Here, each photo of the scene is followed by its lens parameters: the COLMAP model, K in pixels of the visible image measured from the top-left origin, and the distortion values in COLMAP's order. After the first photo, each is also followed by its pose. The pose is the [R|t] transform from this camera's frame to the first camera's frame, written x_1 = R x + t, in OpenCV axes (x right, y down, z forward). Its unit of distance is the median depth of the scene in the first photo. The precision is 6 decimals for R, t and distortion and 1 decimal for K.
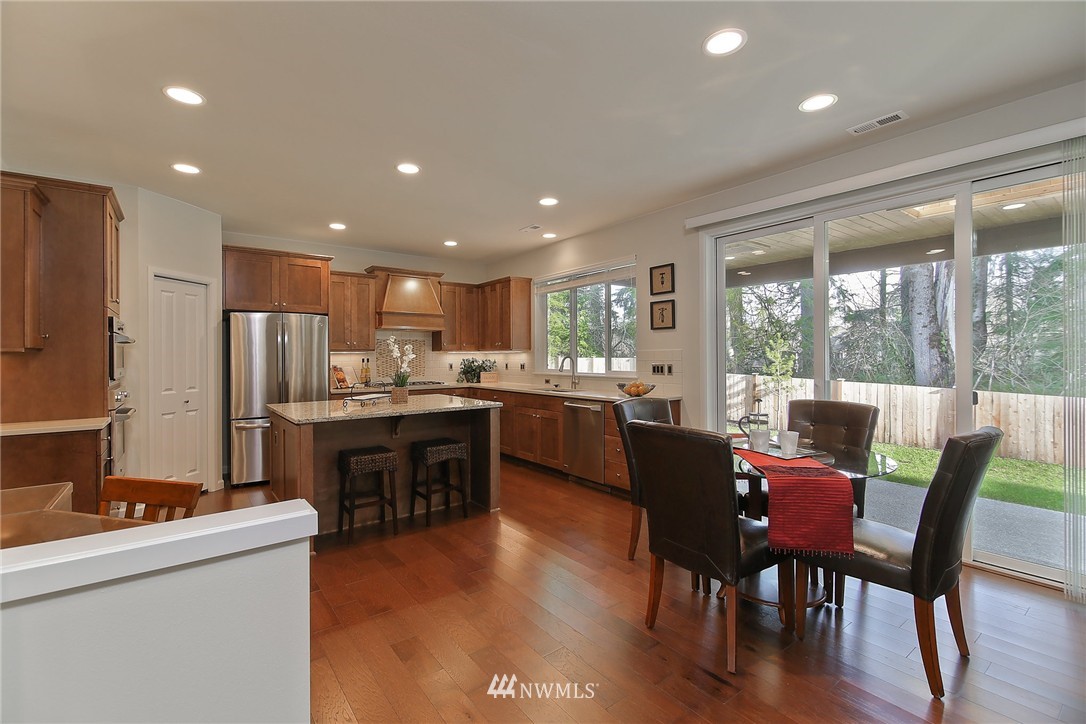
lens RADIAL K [[477.1, 0, 539.8], [0, 477.1, 354.0], [0, 0, 1]] dist [0.002220, -0.001461]
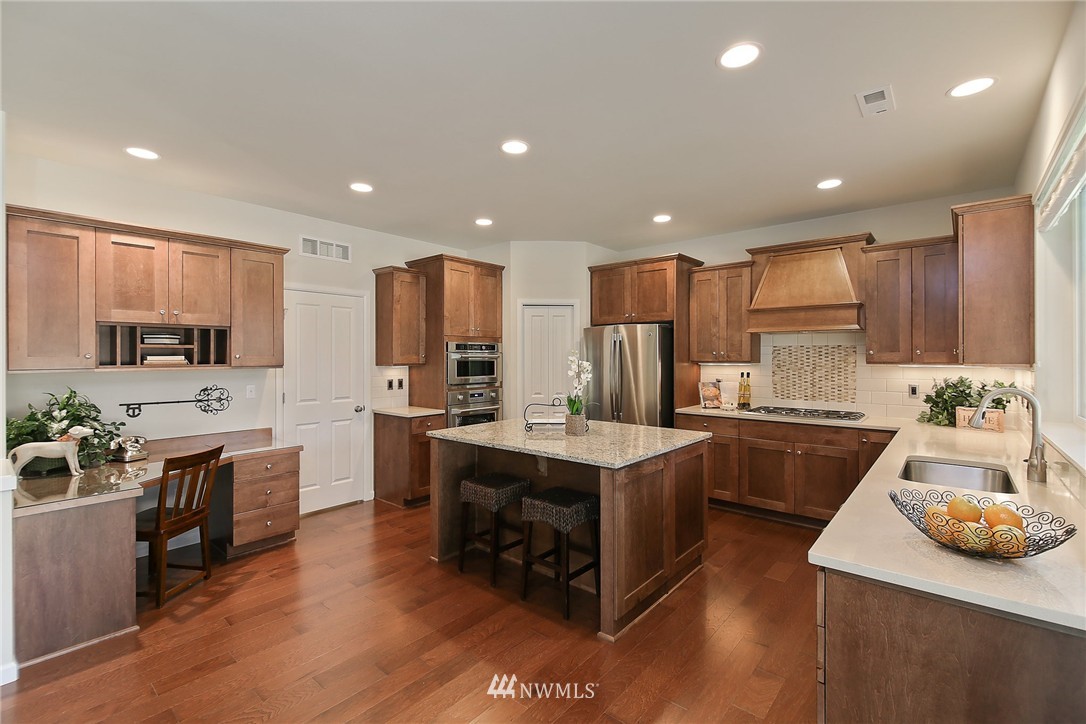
lens RADIAL K [[477.1, 0, 546.4], [0, 477.1, 354.8], [0, 0, 1]] dist [0.002220, -0.001461]
pose [[0.213156, 0.001749, -0.977017, 0.322974], [0.003386, 0.999991, 0.002528, -0.022190], [0.977012, -0.003847, 0.213148, 0.534050]]
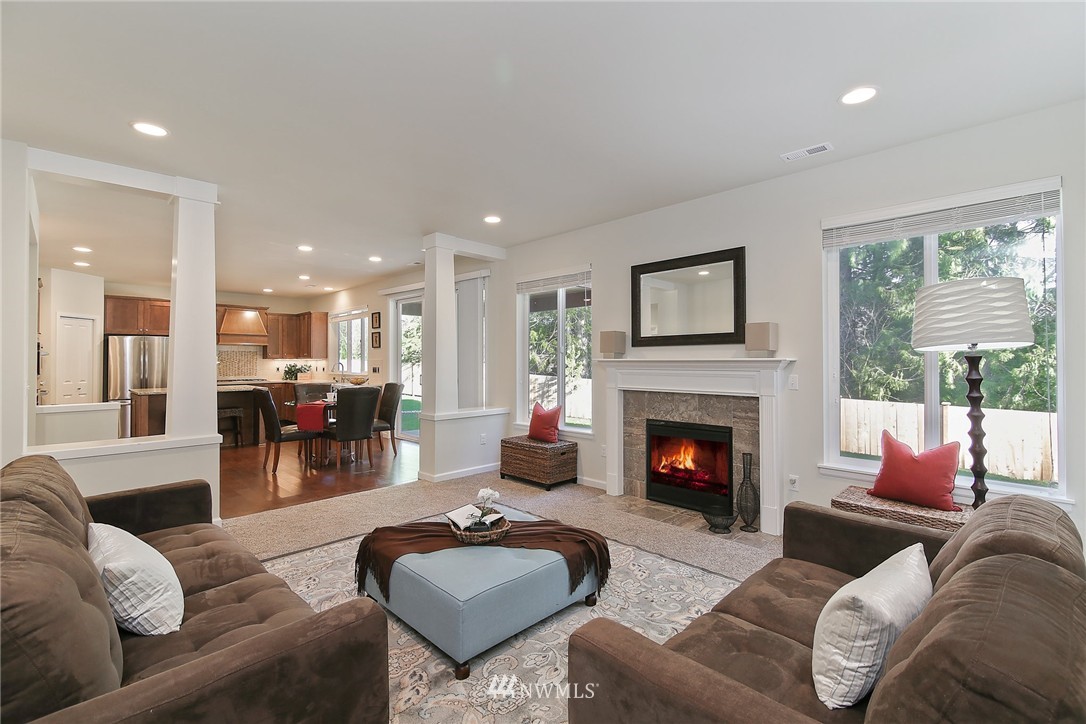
lens RADIAL K [[477.1, 0, 538.4], [0, 477.1, 363.3], [0, 0, 1]] dist [0.002220, -0.001461]
pose [[0.990028, 0.002799, 0.140842, 0.480286], [-0.004026, 0.999956, 0.008426, -0.008558], [-0.140813, -0.008909, 0.989996, -0.690548]]
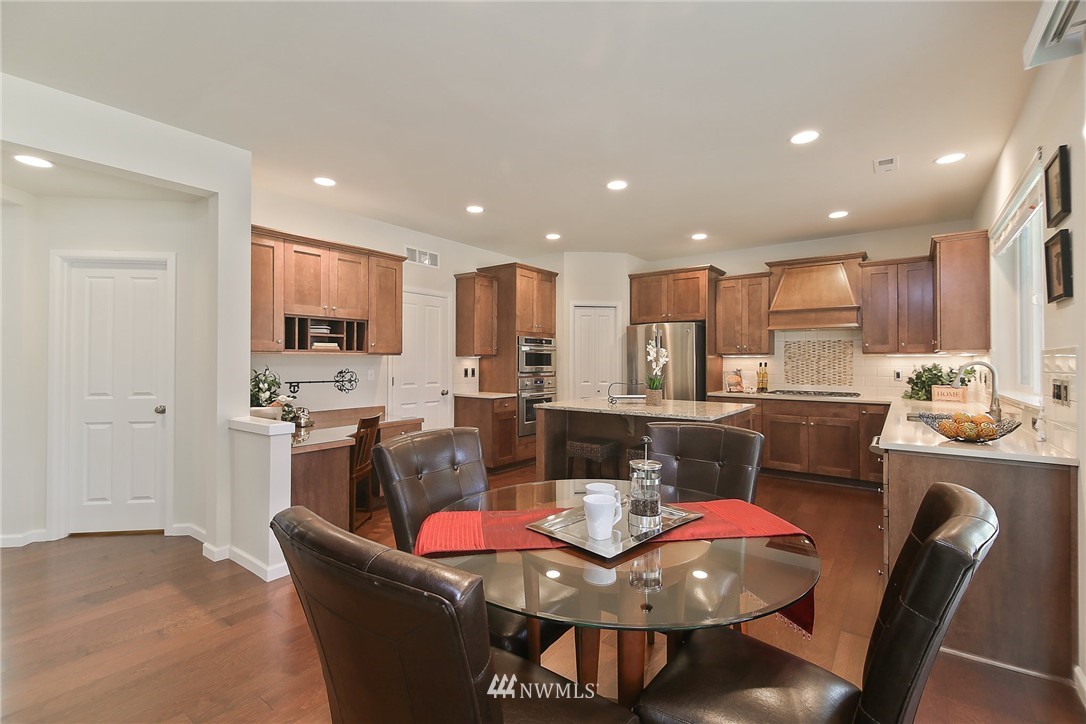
lens RADIAL K [[477.1, 0, 543.7], [0, 477.1, 354.7], [0, 0, 1]] dist [0.002220, -0.001461]
pose [[0.271491, -0.007379, -0.962413, 0.432252], [-0.000486, 0.999969, -0.007804, 0.001618], [0.962441, 0.002587, 0.271479, 0.333861]]
